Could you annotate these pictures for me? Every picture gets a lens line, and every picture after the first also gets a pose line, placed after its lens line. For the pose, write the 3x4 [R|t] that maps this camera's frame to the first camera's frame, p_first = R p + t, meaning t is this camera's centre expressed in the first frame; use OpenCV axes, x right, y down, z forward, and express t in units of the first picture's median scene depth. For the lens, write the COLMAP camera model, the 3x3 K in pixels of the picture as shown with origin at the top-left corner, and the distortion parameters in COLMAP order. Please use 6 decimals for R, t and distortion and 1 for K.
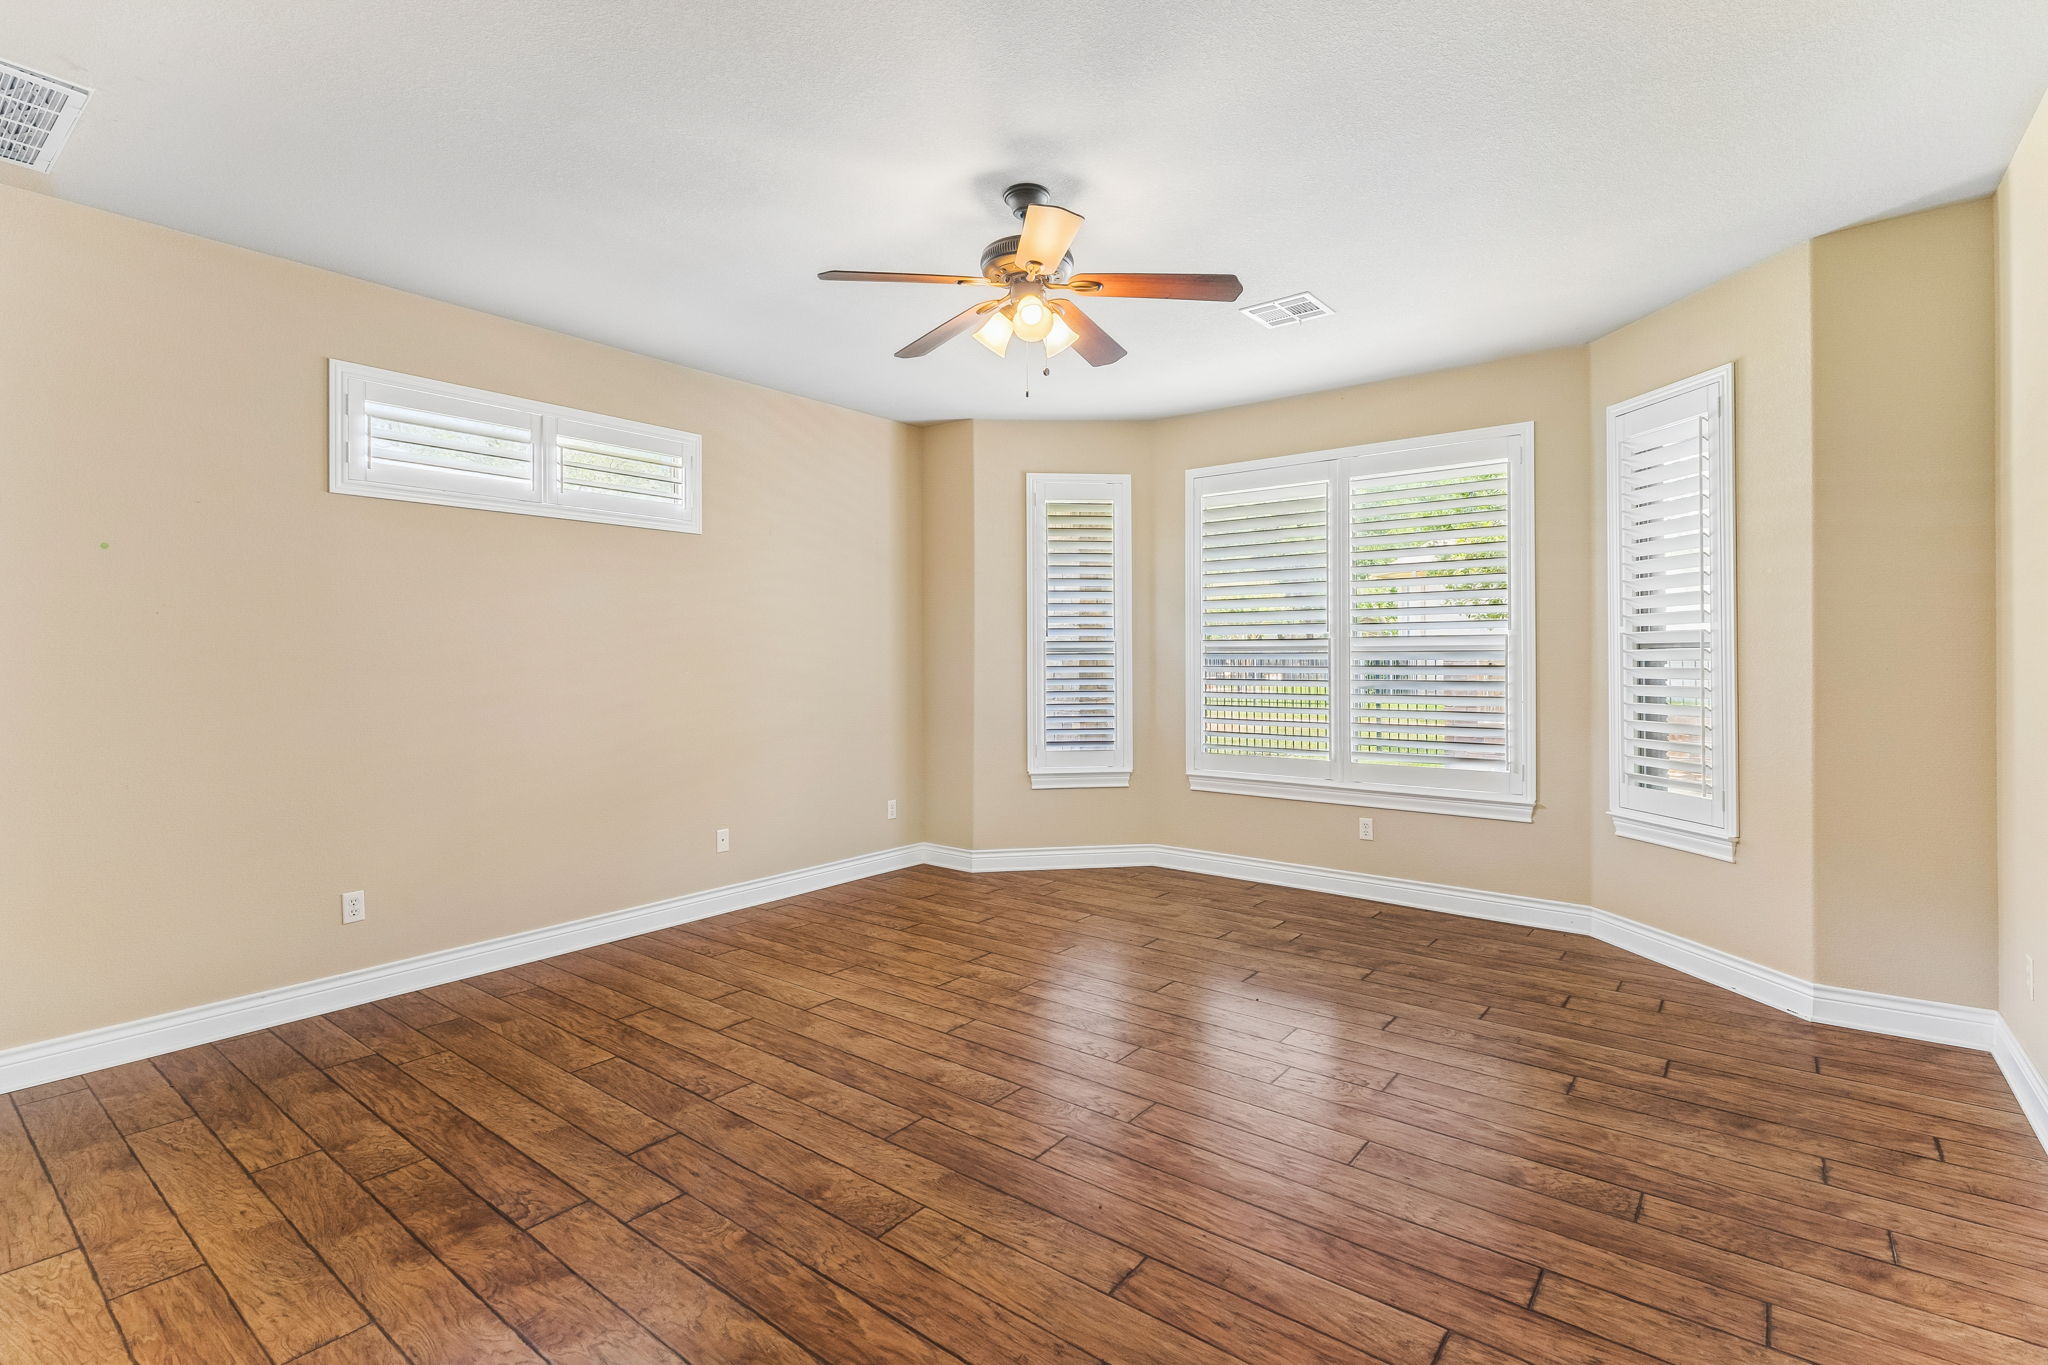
lens RADIAL K [[951.0, 0, 1029.6], [0, 951.0, 664.6], [0, 0, 1]] dist [0.000563, 0.000019]
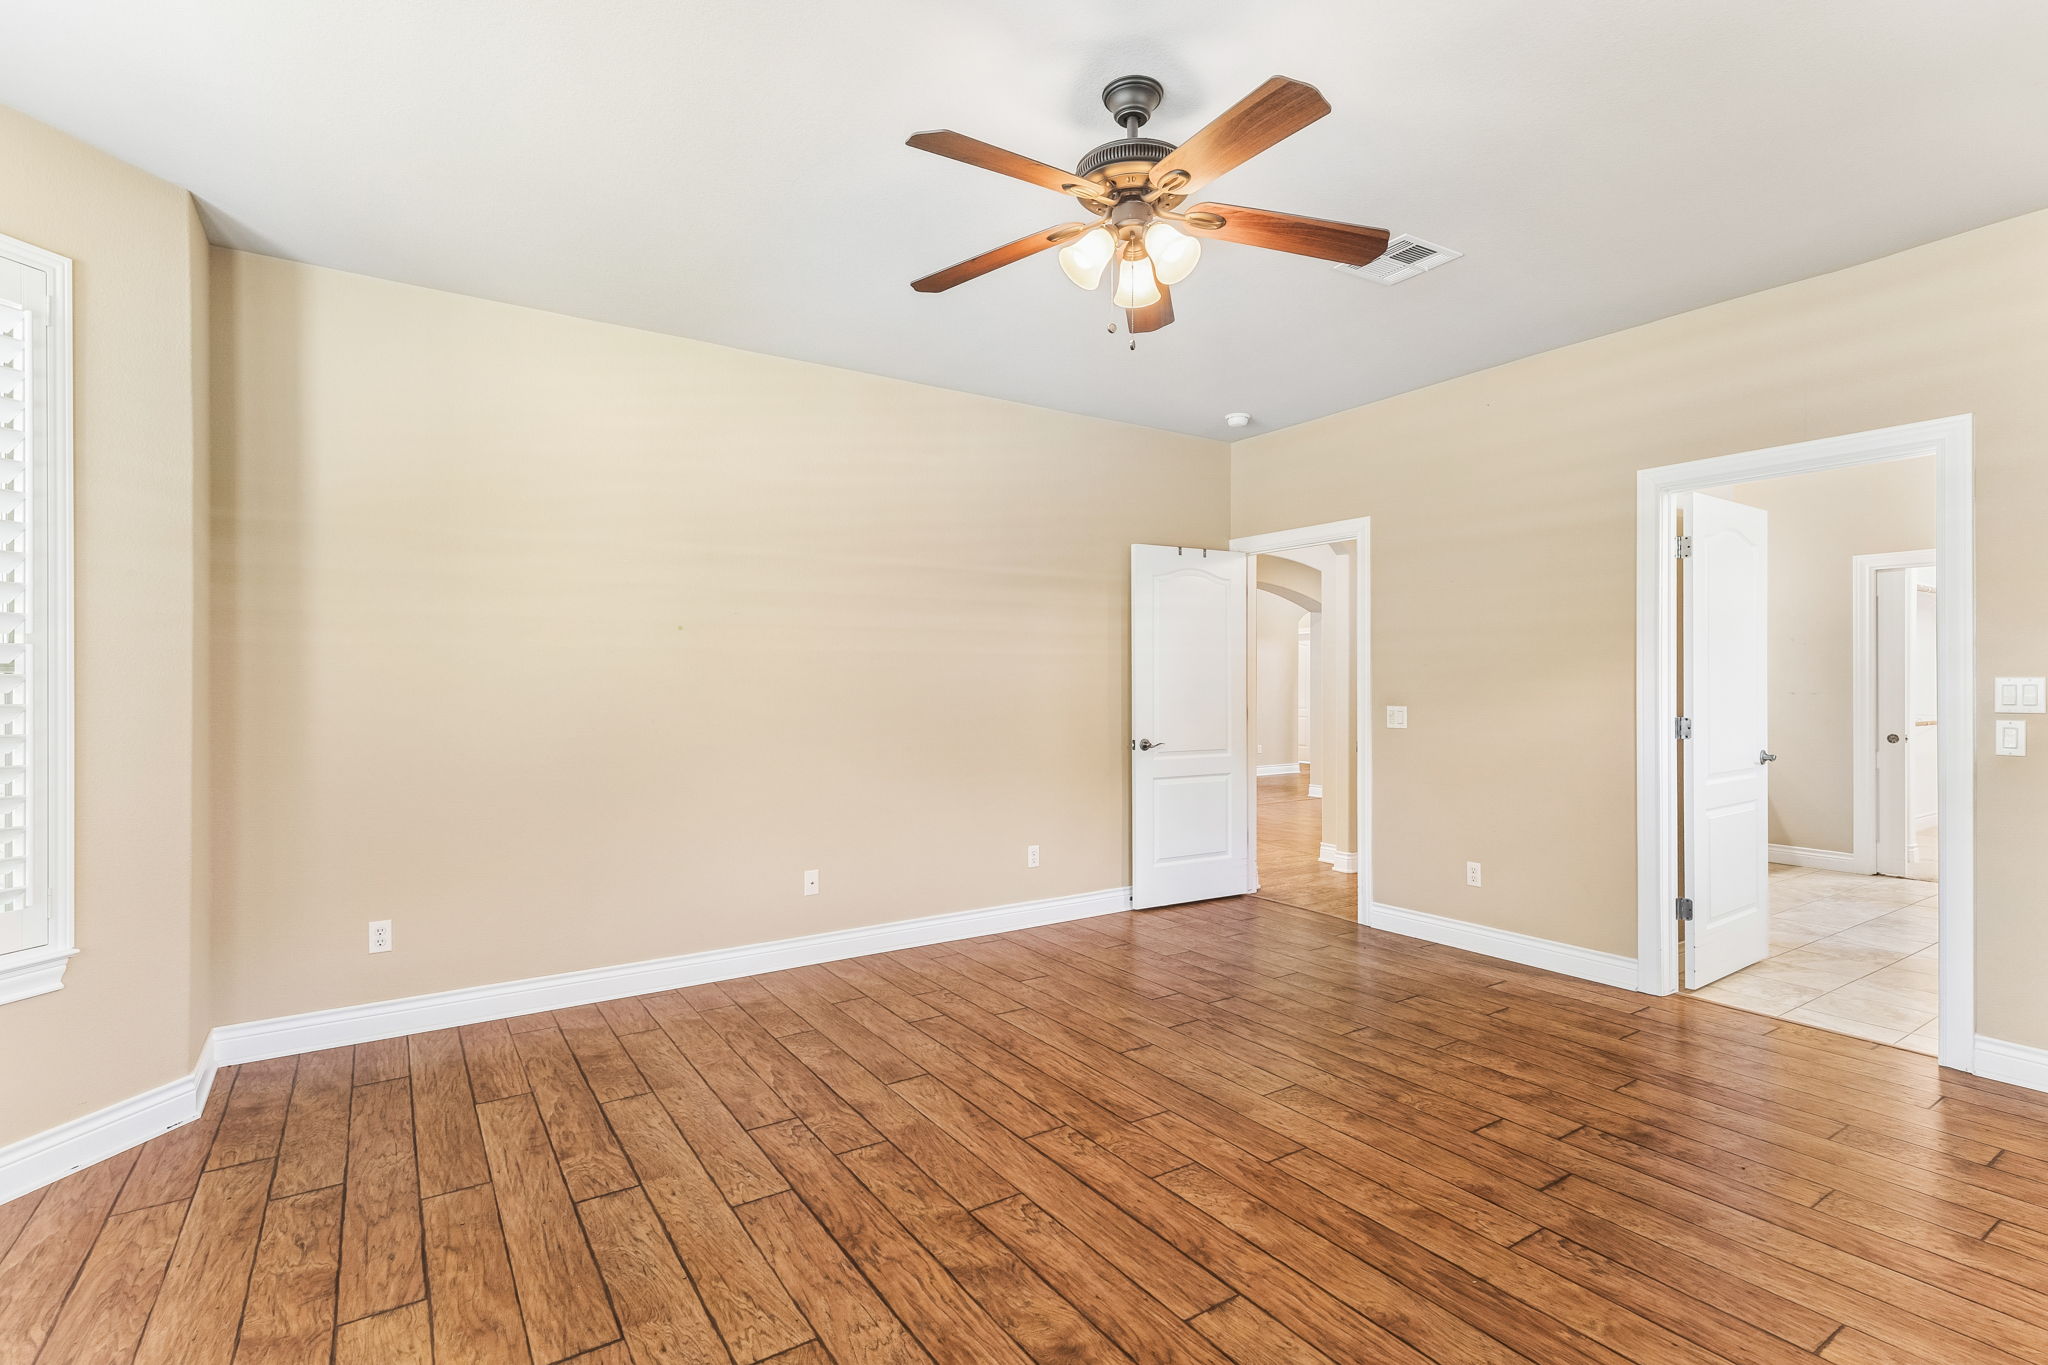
lens RADIAL K [[951.0, 0, 1029.6], [0, 951.0, 664.6], [0, 0, 1]] dist [0.000563, 0.000019]
pose [[-0.947022, 0.015063, 0.320815, -0.199591], [0.010822, 0.999829, -0.014998, -0.009451], [-0.320986, -0.010732, -0.947023, 2.000661]]
